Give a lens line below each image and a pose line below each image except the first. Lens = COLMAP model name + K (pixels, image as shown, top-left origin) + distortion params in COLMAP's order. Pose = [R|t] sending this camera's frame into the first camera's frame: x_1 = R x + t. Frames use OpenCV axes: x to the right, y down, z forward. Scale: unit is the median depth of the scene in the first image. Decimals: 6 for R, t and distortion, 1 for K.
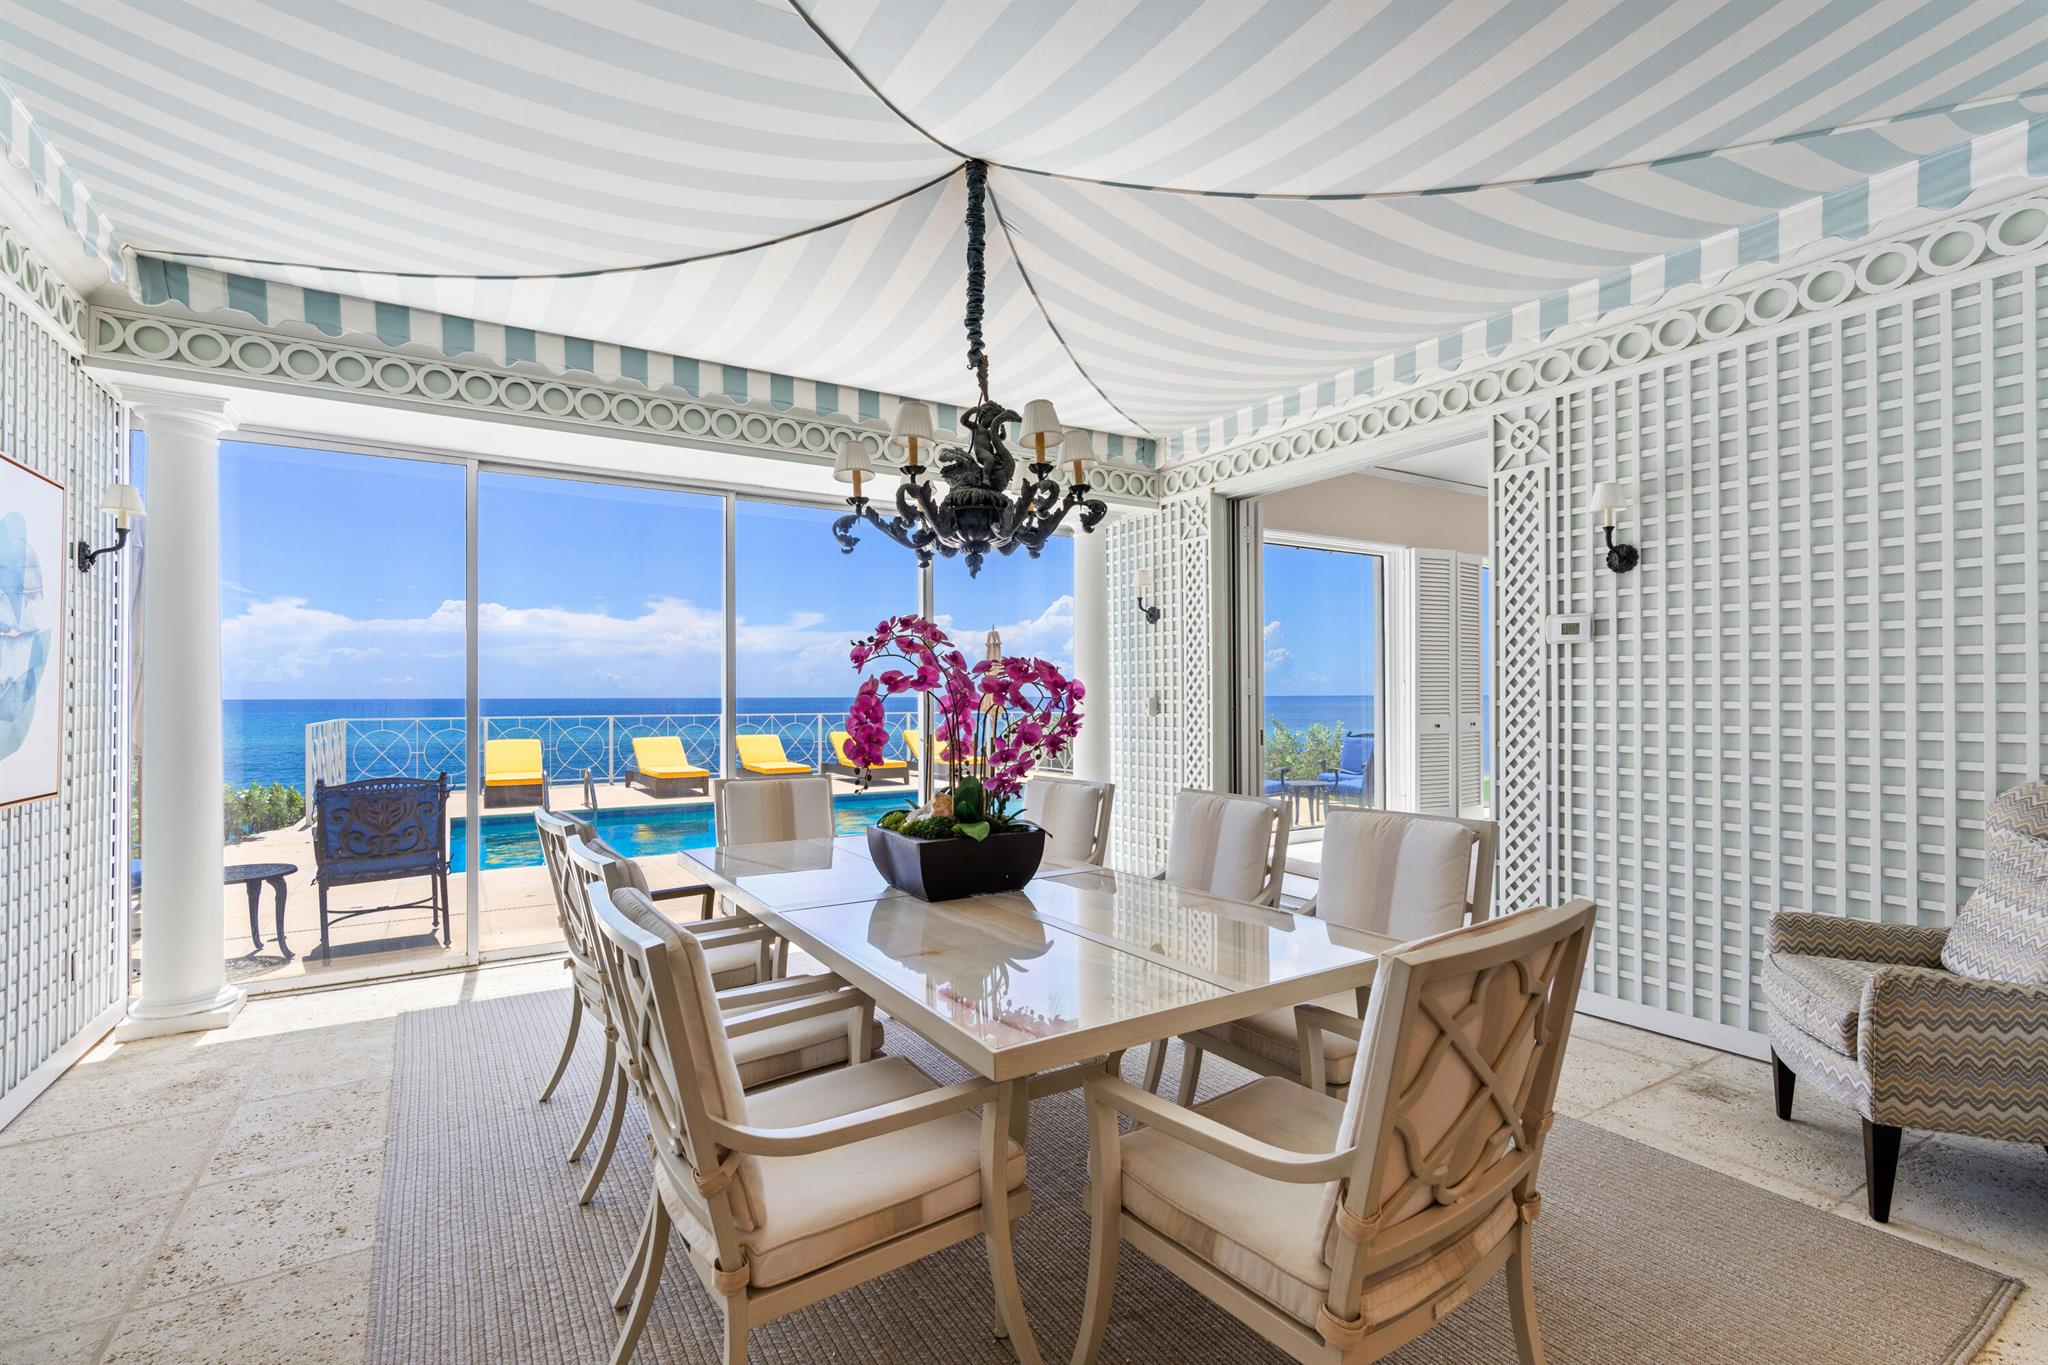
lens RADIAL K [[912.0, 0, 1027.5], [0, 912.0, 685.9], [0, 0, 1]] dist [-0.000410, 0.000462]
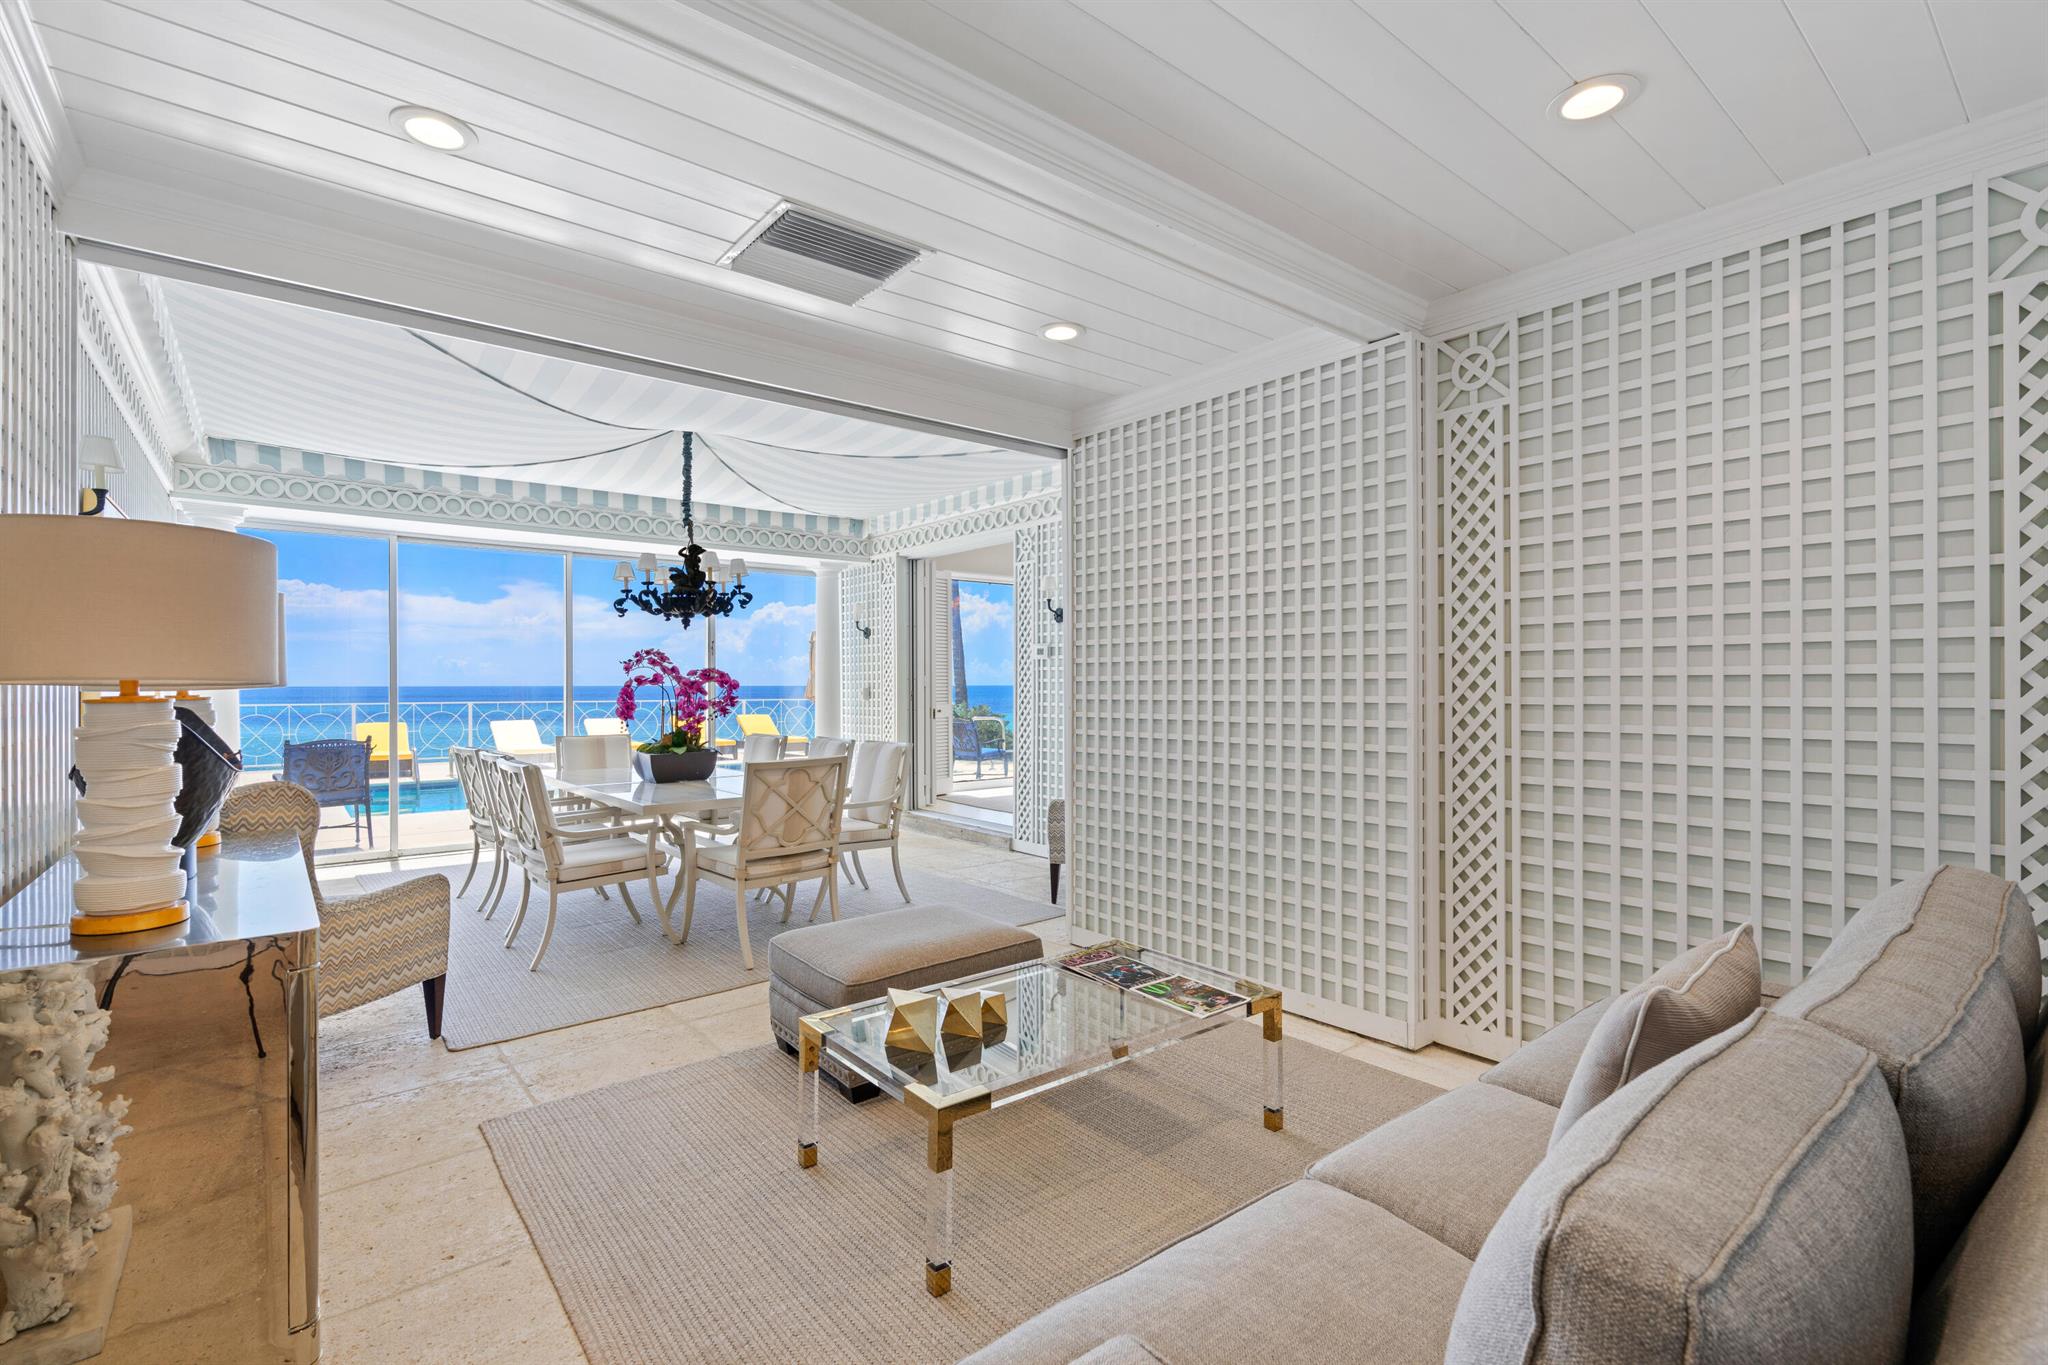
lens RADIAL K [[912.0, 0, 1023.4], [0, 912.0, 686.3], [0, 0, 1]] dist [-0.000410, 0.000462]
pose [[0.991864, 0.002393, 0.127280, 0.347026], [-0.004055, 0.999910, 0.012801, -0.016430], [-0.127238, -0.013212, 0.991784, -0.904974]]
